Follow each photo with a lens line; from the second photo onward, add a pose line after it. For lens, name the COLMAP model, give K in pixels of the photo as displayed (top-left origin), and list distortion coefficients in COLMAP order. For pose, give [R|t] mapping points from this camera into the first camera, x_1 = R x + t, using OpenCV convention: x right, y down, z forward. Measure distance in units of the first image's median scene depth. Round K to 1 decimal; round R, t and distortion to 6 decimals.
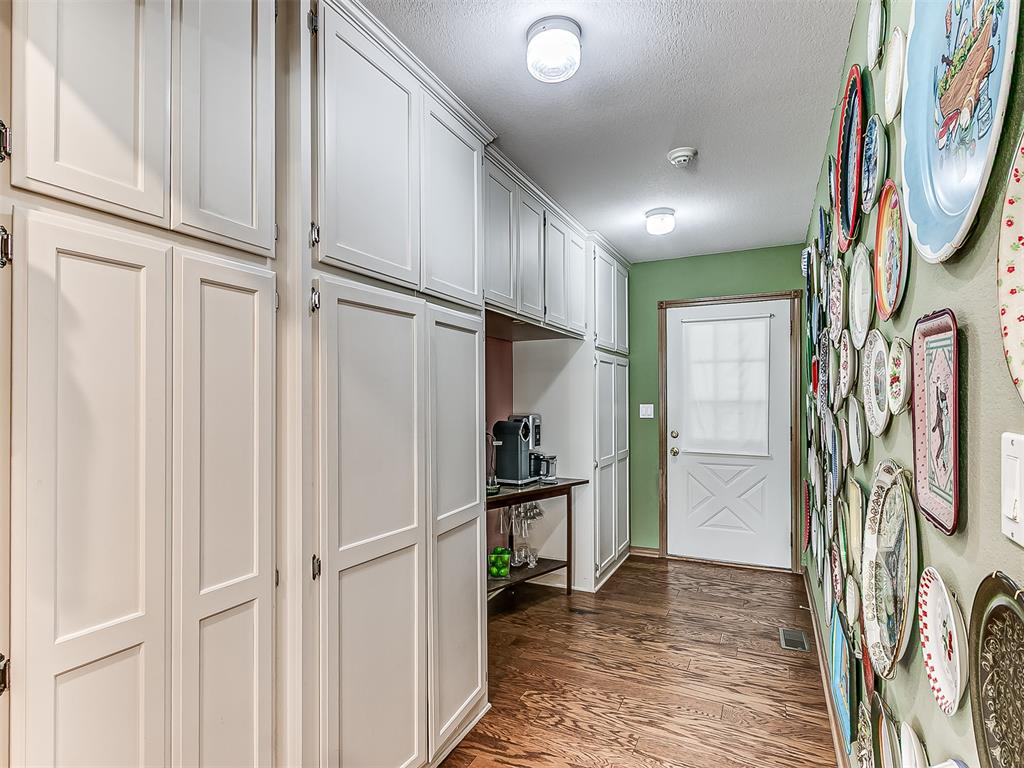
lens RADIAL K [[619.3, 0, 512.2], [0, 619.3, 396.6], [0, 0, 1]] dist [0.000320, 0.000231]
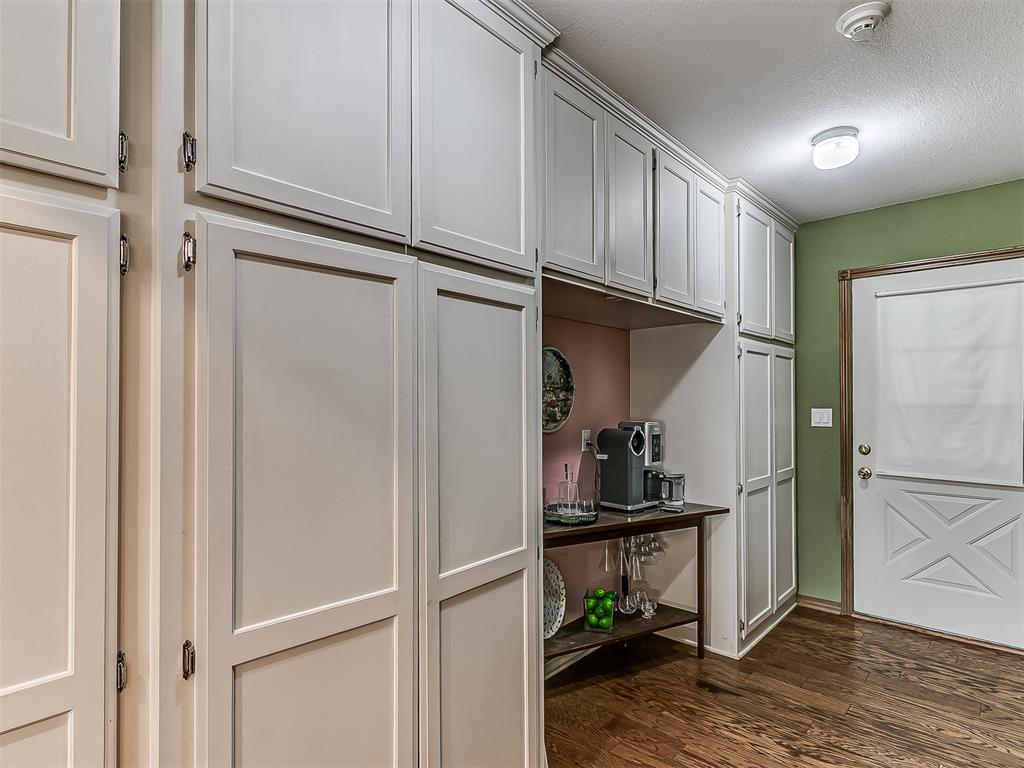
lens RADIAL K [[619.7, 0, 462.1], [0, 619.7, 392.0], [0, 0, 1]] dist [0.004222, -0.002884]
pose [[0.944697, 0.001637, -0.327939, 0.074951], [-0.003985, 0.999971, -0.006487, -0.001927], [0.327919, 0.007435, 0.944677, 0.210260]]
